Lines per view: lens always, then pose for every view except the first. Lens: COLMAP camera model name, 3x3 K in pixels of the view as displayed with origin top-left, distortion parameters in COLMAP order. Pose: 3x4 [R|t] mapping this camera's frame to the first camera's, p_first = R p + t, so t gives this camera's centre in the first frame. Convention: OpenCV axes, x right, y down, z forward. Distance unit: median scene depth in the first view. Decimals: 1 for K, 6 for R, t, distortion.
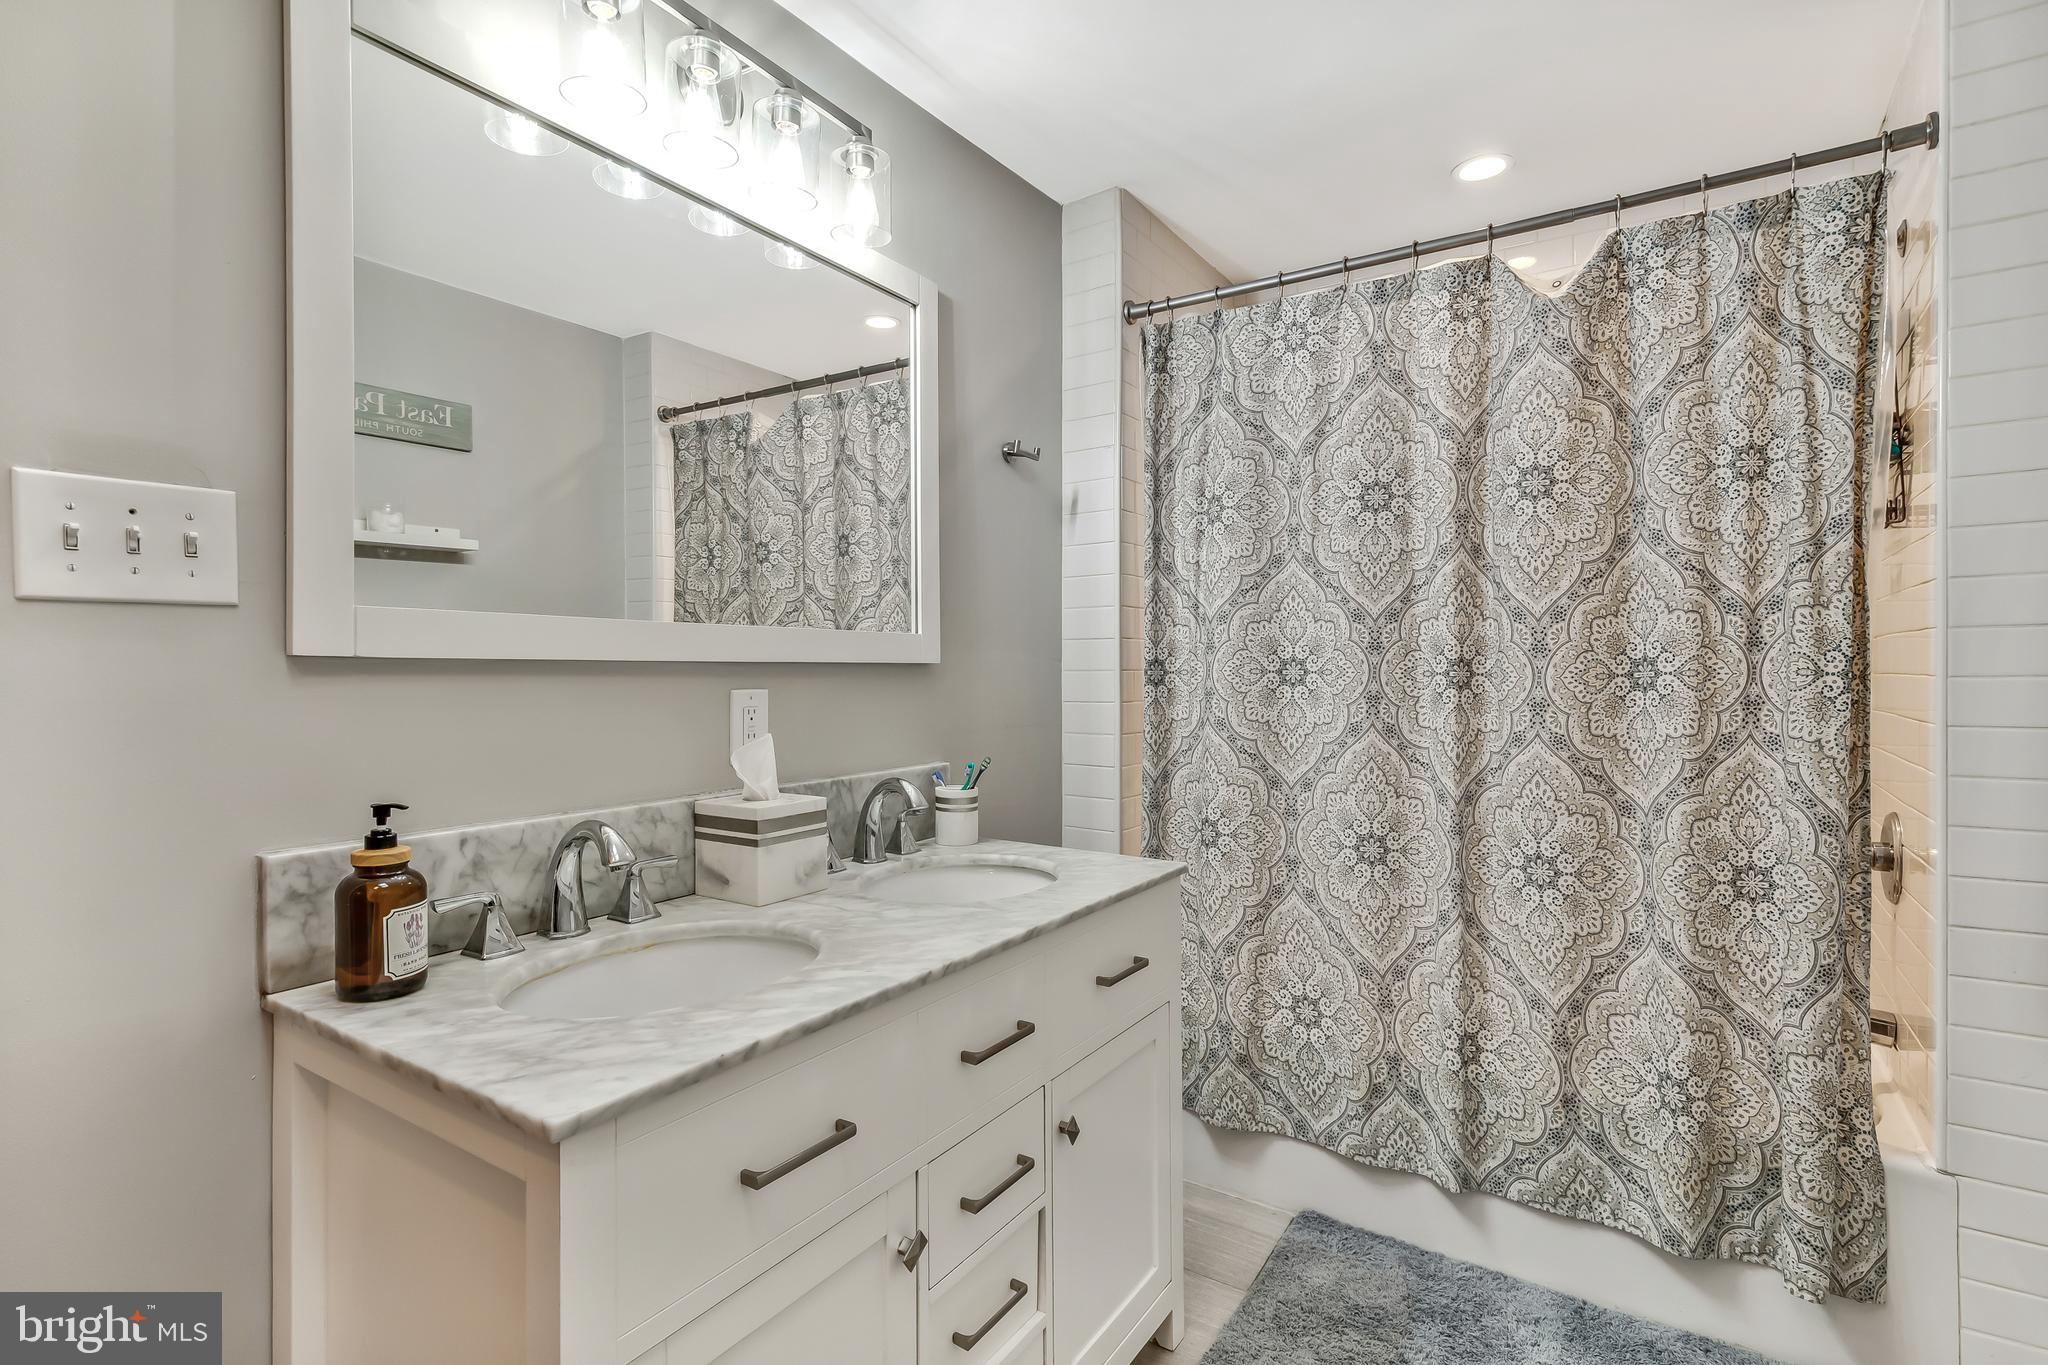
lens RADIAL K [[930.4, 0, 999.2], [0, 930.4, 674.4], [0, 0, 1]] dist [0.009945, -0.000221]
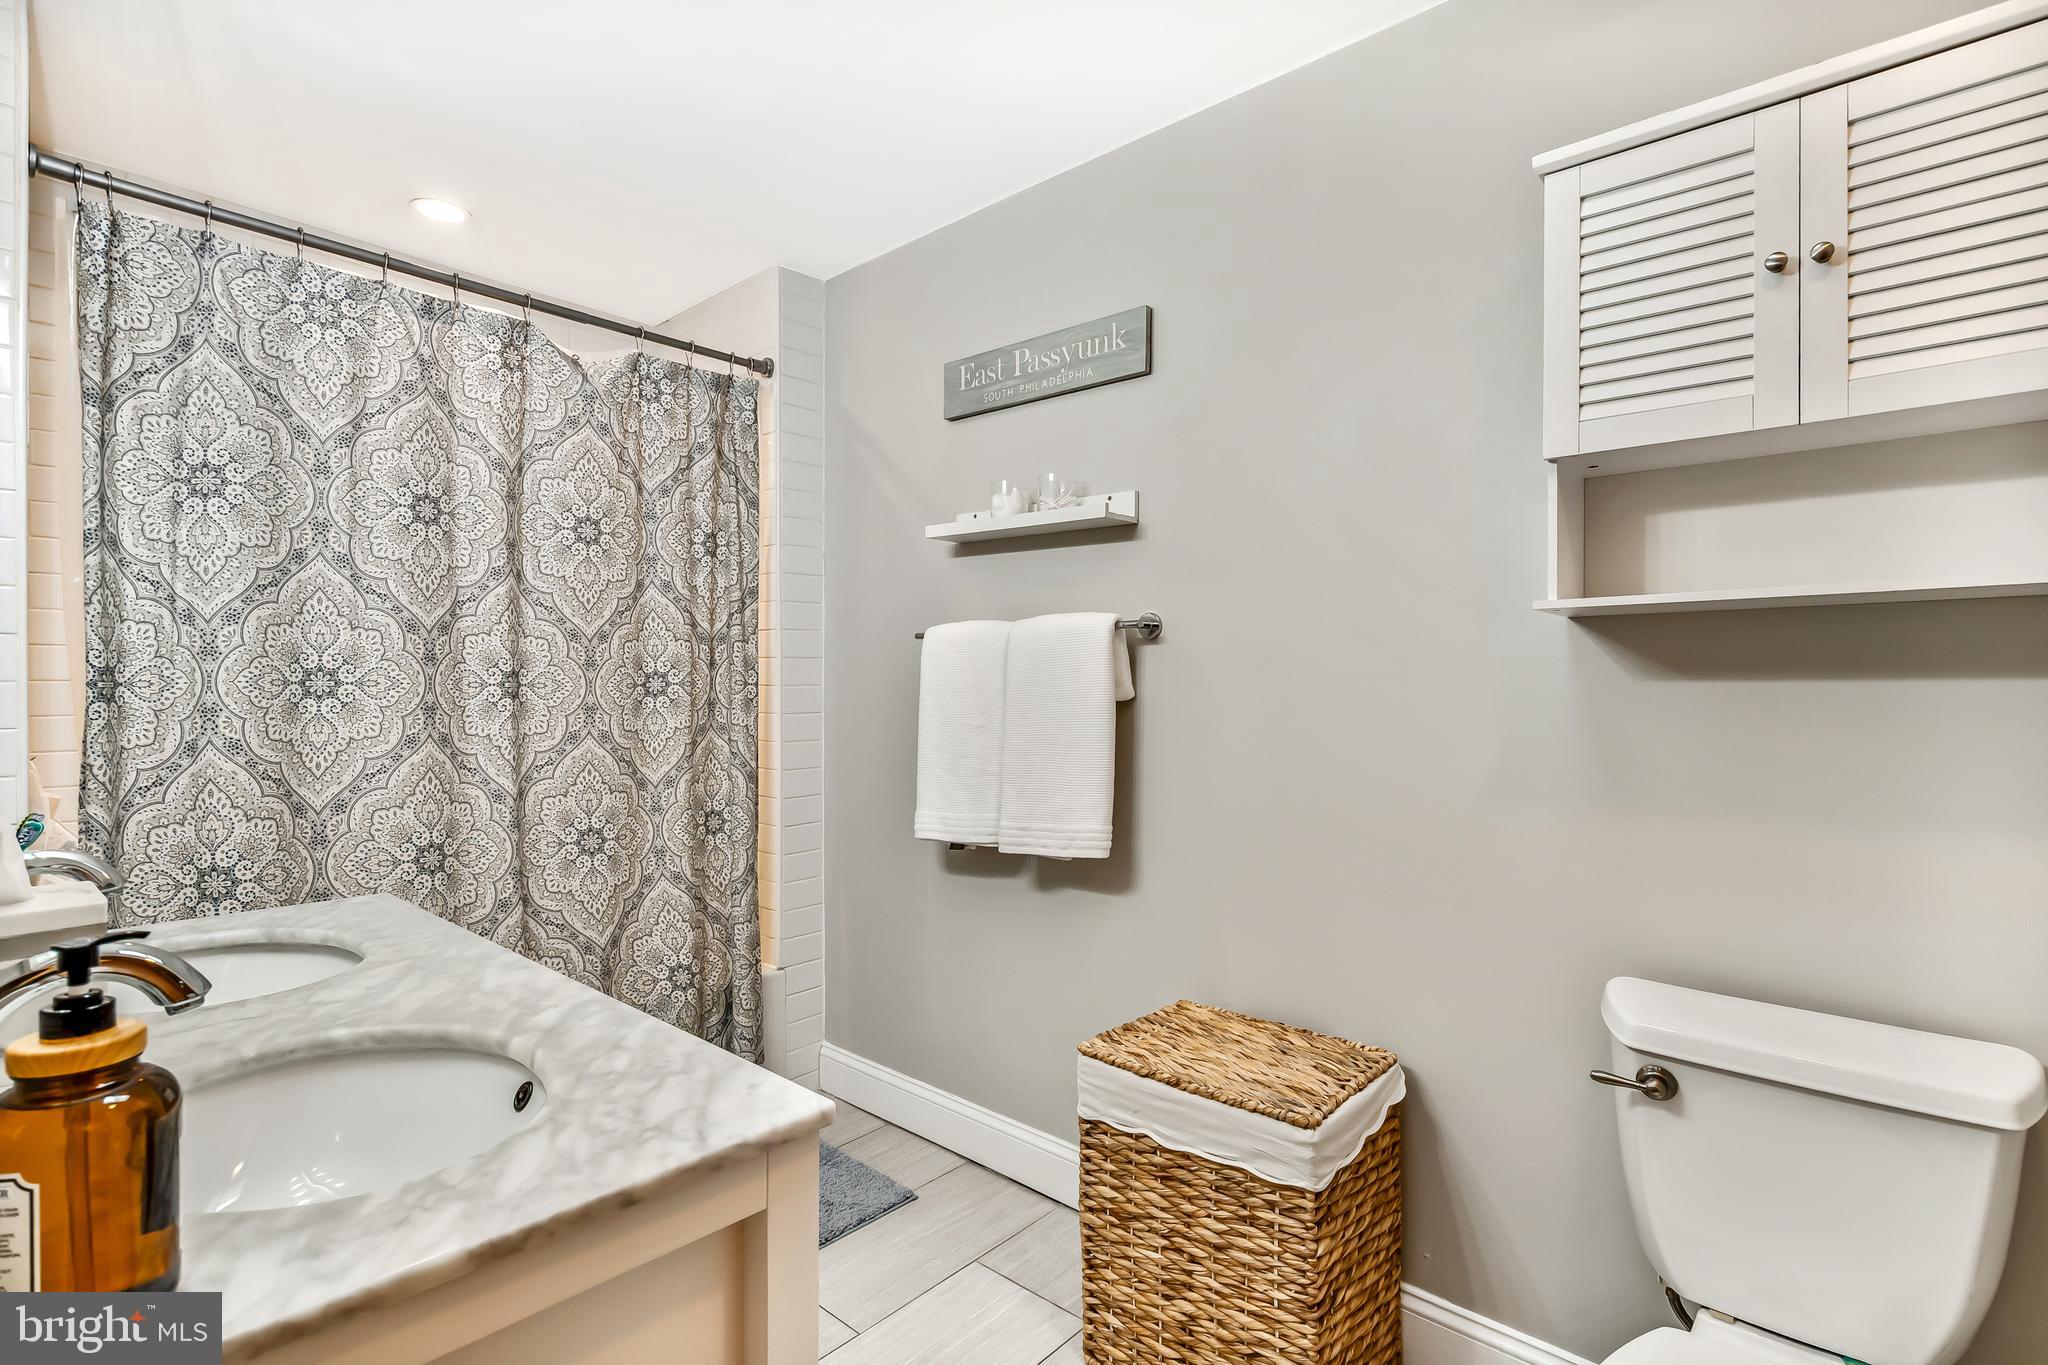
lens RADIAL K [[899.6, 0, 1021.8], [0, 899.6, 690.1], [0, 0, 1]] dist [0.002793, 0.000184]
pose [[0.204024, -0.007160, 0.978940, -0.480130], [0.005805, 0.999965, 0.006104, 0.003246], [-0.978949, 0.004438, 0.204058, 0.196938]]
